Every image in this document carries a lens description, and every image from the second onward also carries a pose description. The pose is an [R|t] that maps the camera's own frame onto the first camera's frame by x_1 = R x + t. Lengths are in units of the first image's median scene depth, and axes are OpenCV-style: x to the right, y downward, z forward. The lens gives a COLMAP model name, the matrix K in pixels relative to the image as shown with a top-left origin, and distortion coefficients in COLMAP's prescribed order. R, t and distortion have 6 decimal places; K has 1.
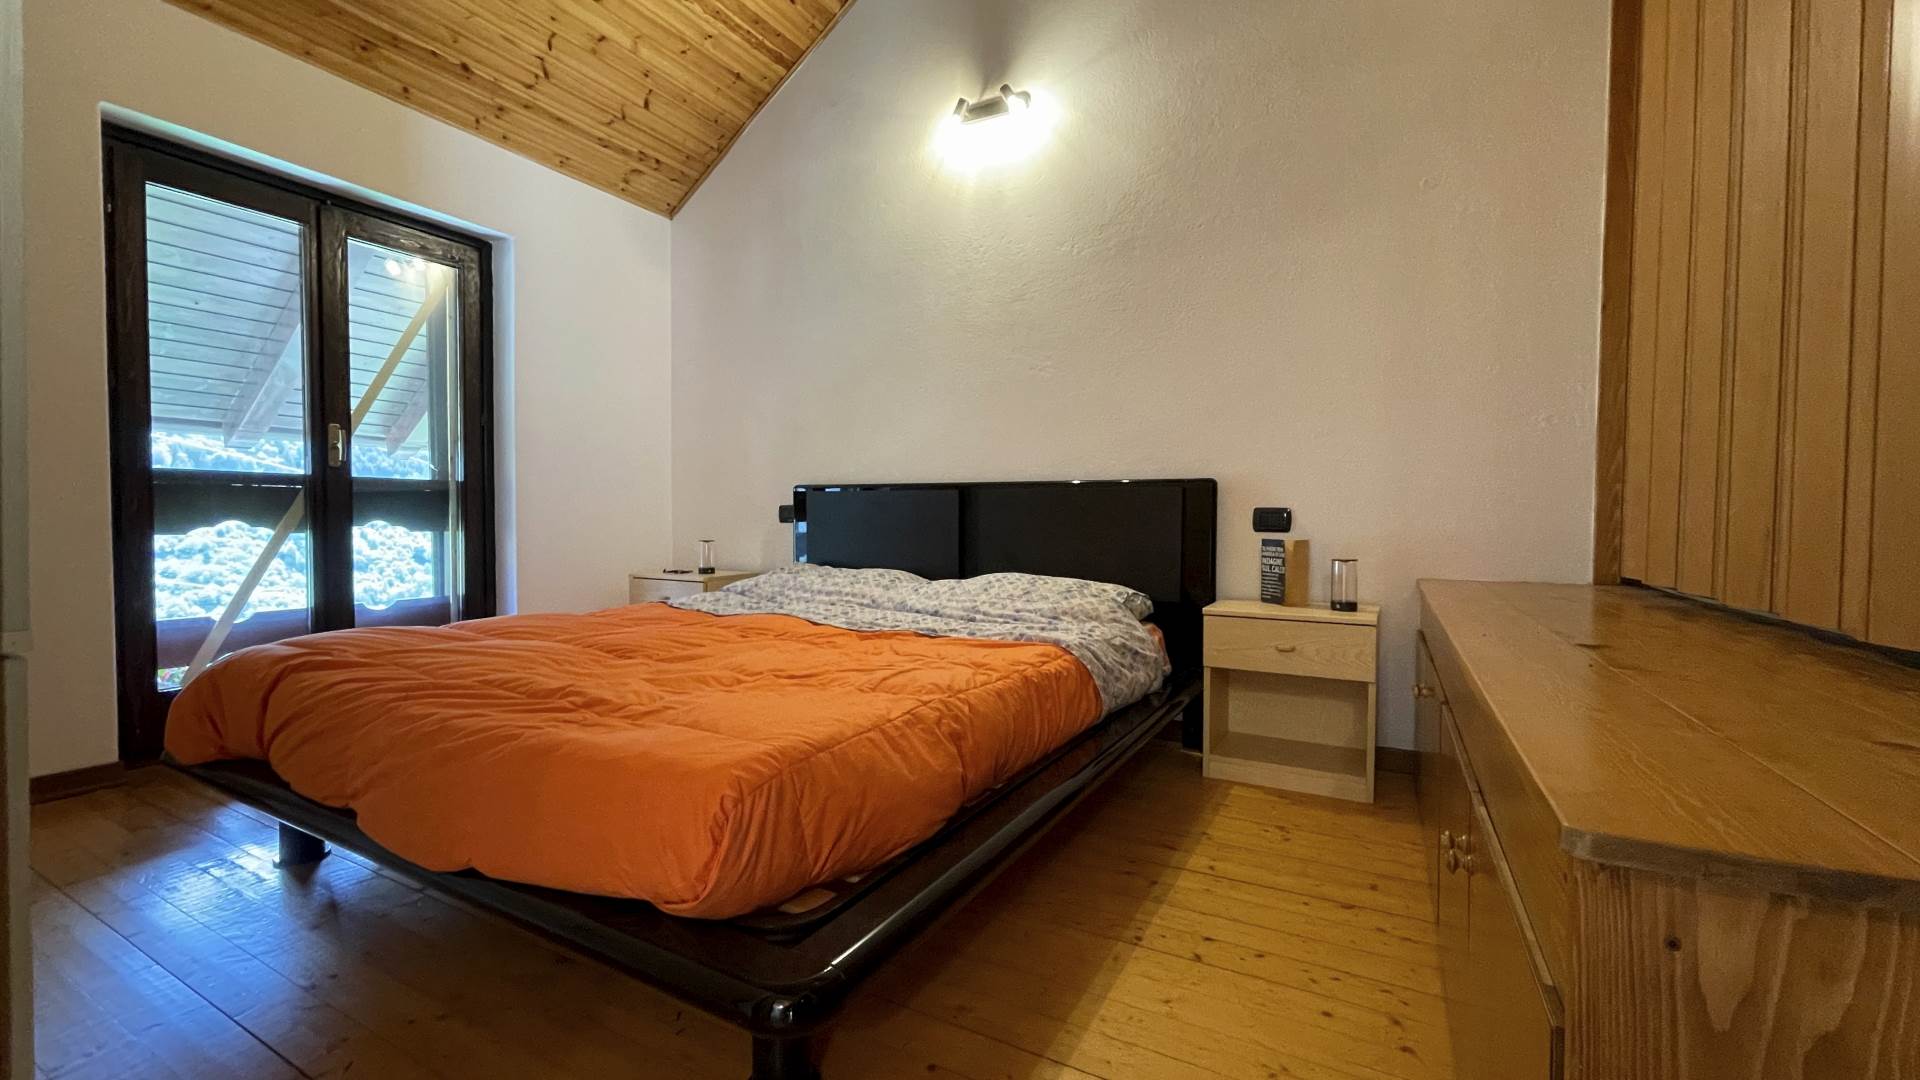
lens RADIAL K [[771.6, 0, 956.8], [0, 771.6, 536.8], [0, 0, 1]] dist [-0.002941, 0.000008]
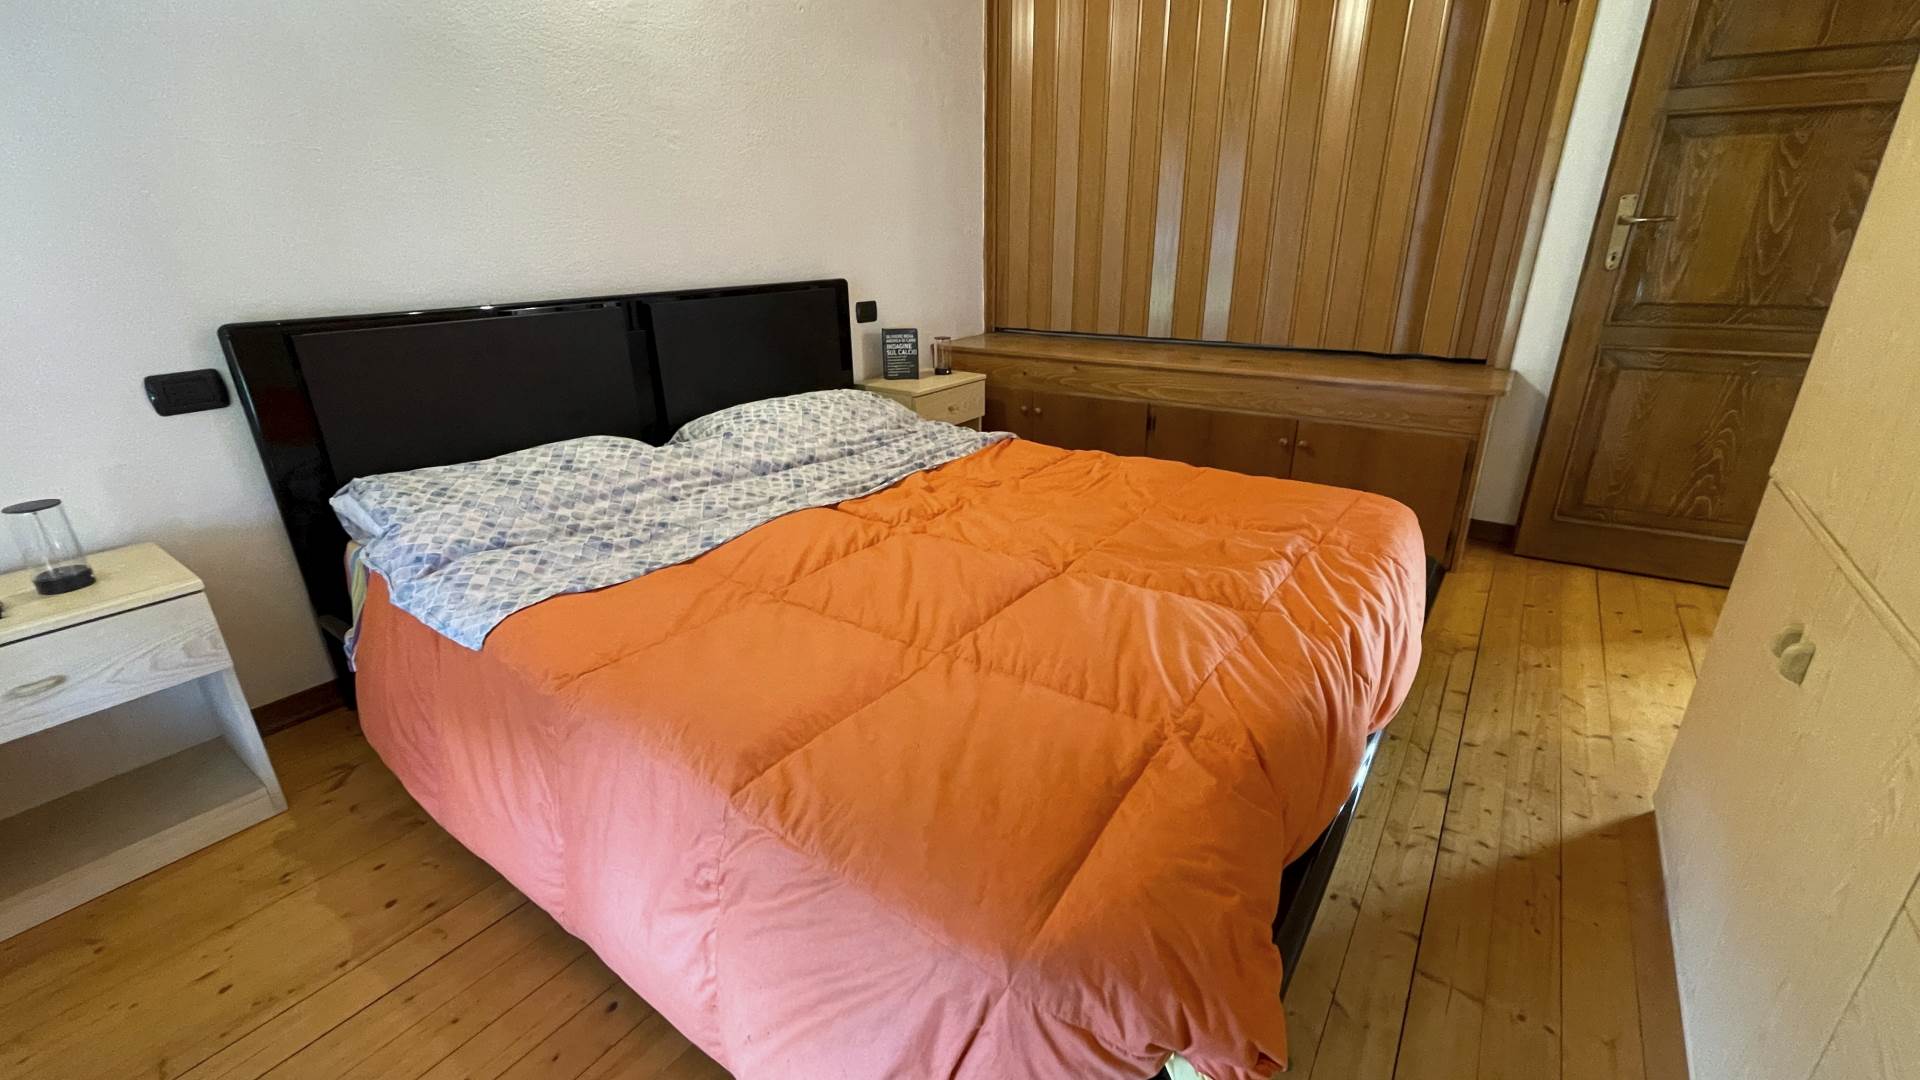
lens RADIAL K [[771.6, 0, 956.8], [0, 771.6, 536.8], [0, 0, 1]] dist [-0.002941, 0.000008]
pose [[0.109408, -0.367784, 0.923453, -0.819901], [0.039654, 0.929905, 0.365656, -0.127905], [-0.993206, -0.003387, 0.116323, 0.705346]]
